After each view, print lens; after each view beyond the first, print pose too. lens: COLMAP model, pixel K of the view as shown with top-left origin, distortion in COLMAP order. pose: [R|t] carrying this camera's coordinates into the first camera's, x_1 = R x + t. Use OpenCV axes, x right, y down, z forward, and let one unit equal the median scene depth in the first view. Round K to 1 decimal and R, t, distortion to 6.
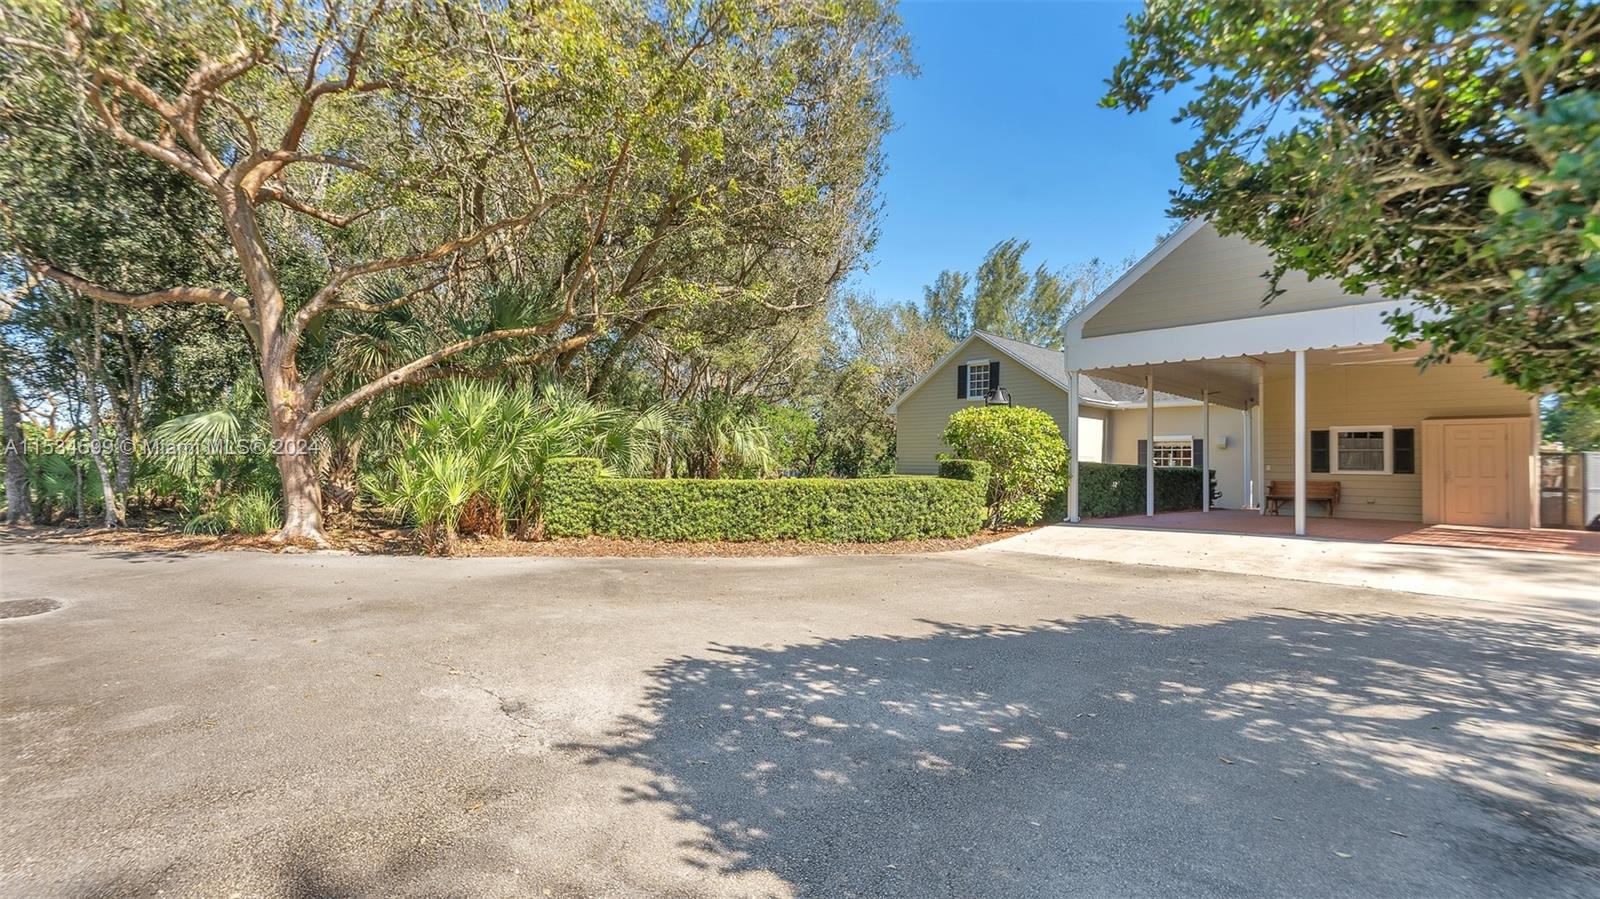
lens RADIAL K [[723.4, 0, 800.0], [0, 723.4, 449.5], [0, 0, 1]] dist [0.002108, 0.000363]
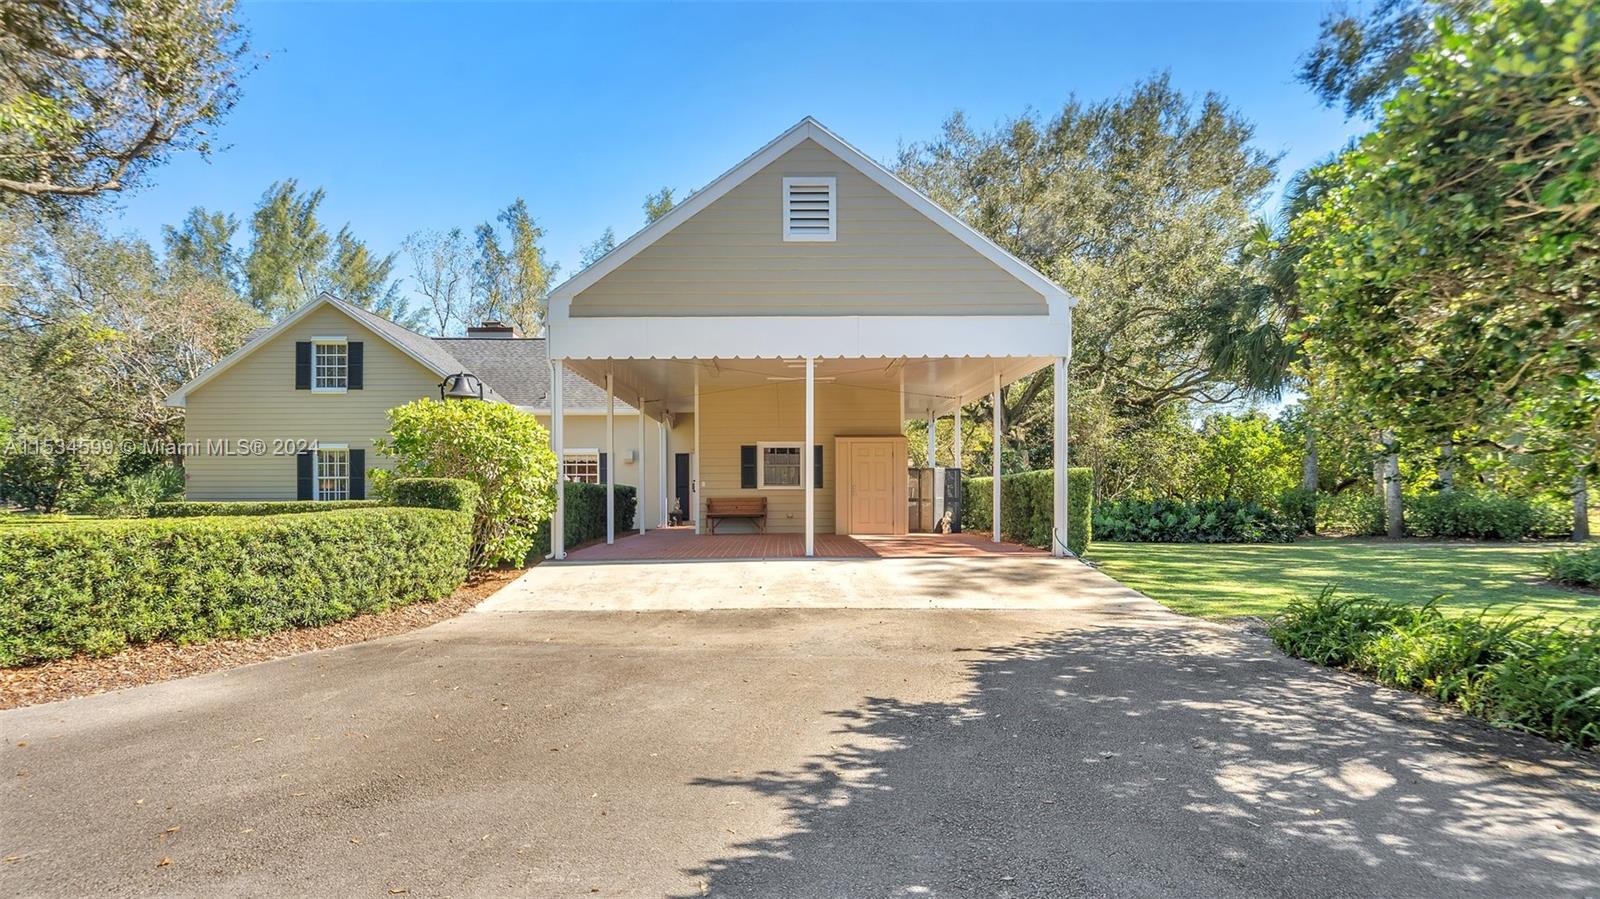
lens RADIAL K [[851.7, 0, 795.7], [0, 851.7, 491.8], [0, 0, 1]] dist [-0.001605, -0.000771]
pose [[0.693594, -0.018271, 0.720134, -0.115170], [-0.005366, 0.999520, 0.030528, 0.001502], [-0.720346, -0.025038, 0.693163, 0.260096]]
